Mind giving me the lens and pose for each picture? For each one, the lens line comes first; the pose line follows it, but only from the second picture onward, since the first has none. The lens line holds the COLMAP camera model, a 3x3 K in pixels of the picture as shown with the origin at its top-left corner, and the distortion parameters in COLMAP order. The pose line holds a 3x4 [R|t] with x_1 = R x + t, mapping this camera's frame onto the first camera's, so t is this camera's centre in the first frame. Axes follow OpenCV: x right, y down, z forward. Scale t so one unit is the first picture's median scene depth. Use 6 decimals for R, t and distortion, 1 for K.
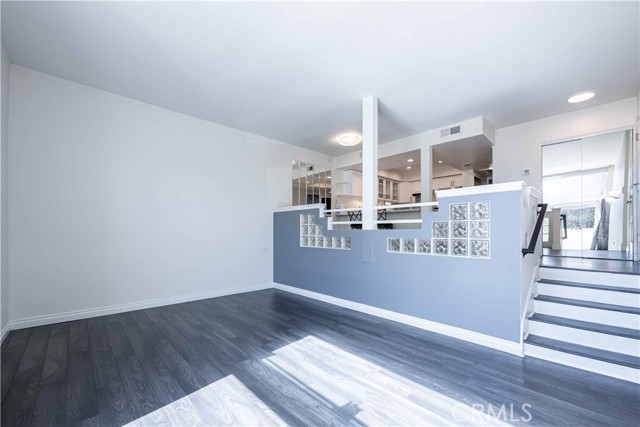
lens RADIAL K [[260.2, 0, 308.9], [0, 260.2, 230.6], [0, 0, 1]] dist [-0.002883, -0.001554]
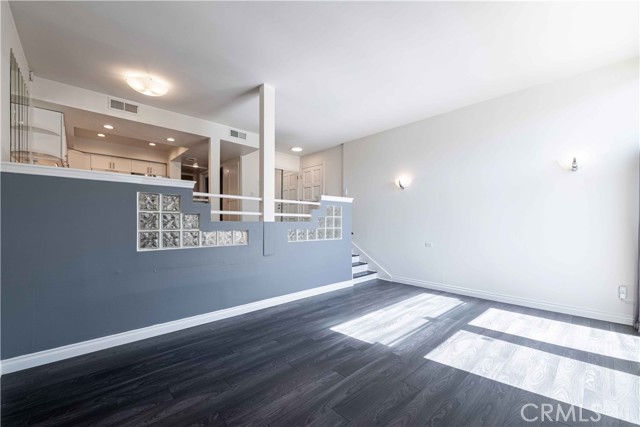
lens RADIAL K [[260.2, 0, 330.2], [0, 260.2, 226.1], [0, 0, 1]] dist [-0.002883, -0.001554]
pose [[-0.028336, -0.013592, 0.999506, -1.113347], [-0.004280, 0.999900, 0.013476, -0.002341], [-0.999589, -0.003896, -0.028391, 1.168735]]
